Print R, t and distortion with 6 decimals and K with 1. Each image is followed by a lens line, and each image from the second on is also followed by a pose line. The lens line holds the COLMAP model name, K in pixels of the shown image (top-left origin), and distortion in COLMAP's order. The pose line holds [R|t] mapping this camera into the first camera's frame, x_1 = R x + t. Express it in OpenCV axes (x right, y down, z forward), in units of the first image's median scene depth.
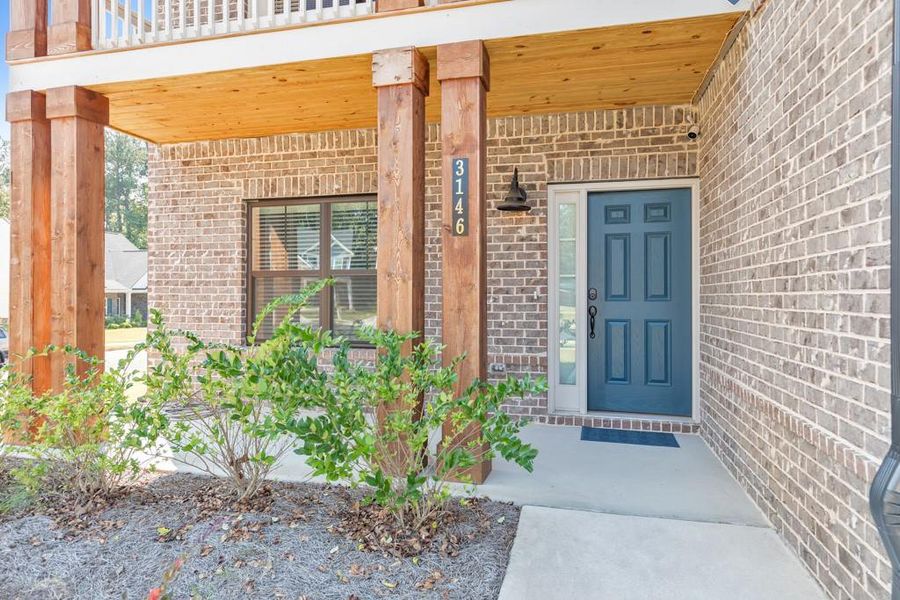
lens RADIAL K [[537.5, 0, 450.0], [0, 537.5, 300.0], [0, 0, 1]] dist [0.000798, 0.000166]
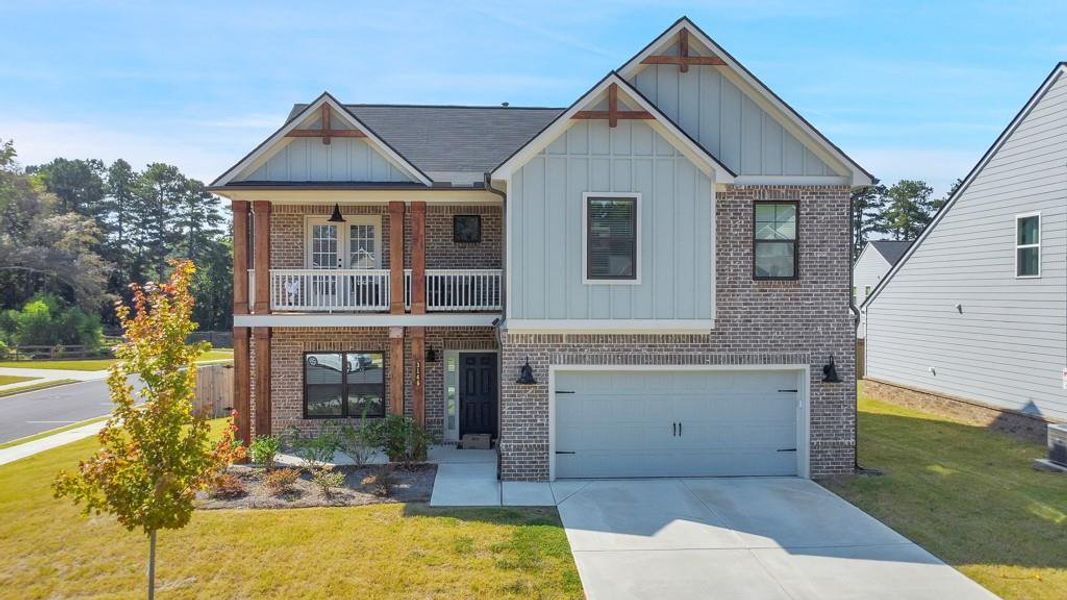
lens RADIAL K [[821.4, 0, 533.5], [0, 821.4, 300.0], [0, 0, 1]] dist [-0.002227, -0.002346]
pose [[0.953398, -0.006645, 0.301641, -0.584500], [0.005321, 0.999972, 0.005210, -0.477196], [-0.301667, -0.003362, 0.953407, -2.837020]]
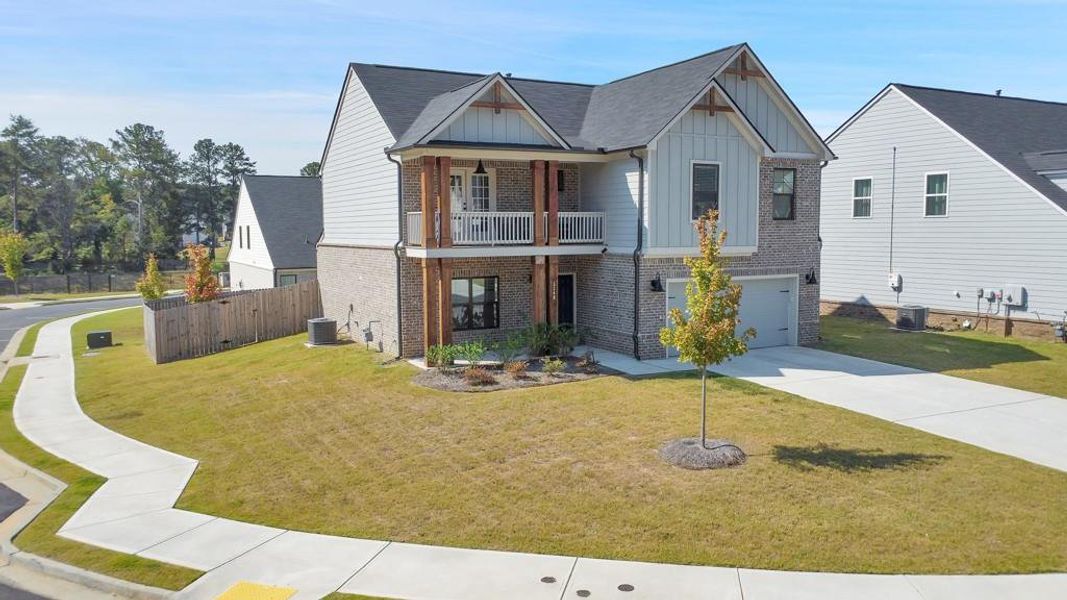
lens RADIAL K [[821.4, 0, 533.5], [0, 821.4, 300.0], [0, 0, 1]] dist [-0.002227, -0.002346]
pose [[0.733501, -0.066593, 0.676419, -3.313672], [0.012744, 0.996361, 0.084272, -0.489450], [-0.679569, -0.053194, 0.731680, -2.698522]]
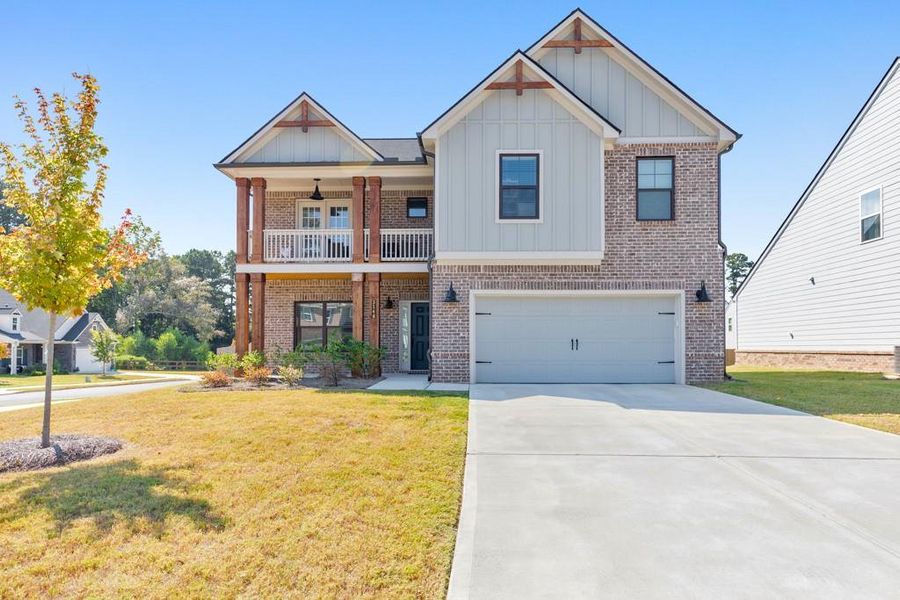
lens RADIAL K [[545.2, 0, 462.0], [0, 545.2, 343.2], [0, 0, 1]] dist [0.002338, 0.000565]
pose [[0.975939, 0.001272, 0.218039, -0.172014], [0.003711, 0.999741, -0.022442, 0.124336], [-0.218011, 0.022711, 0.975682, -2.380518]]
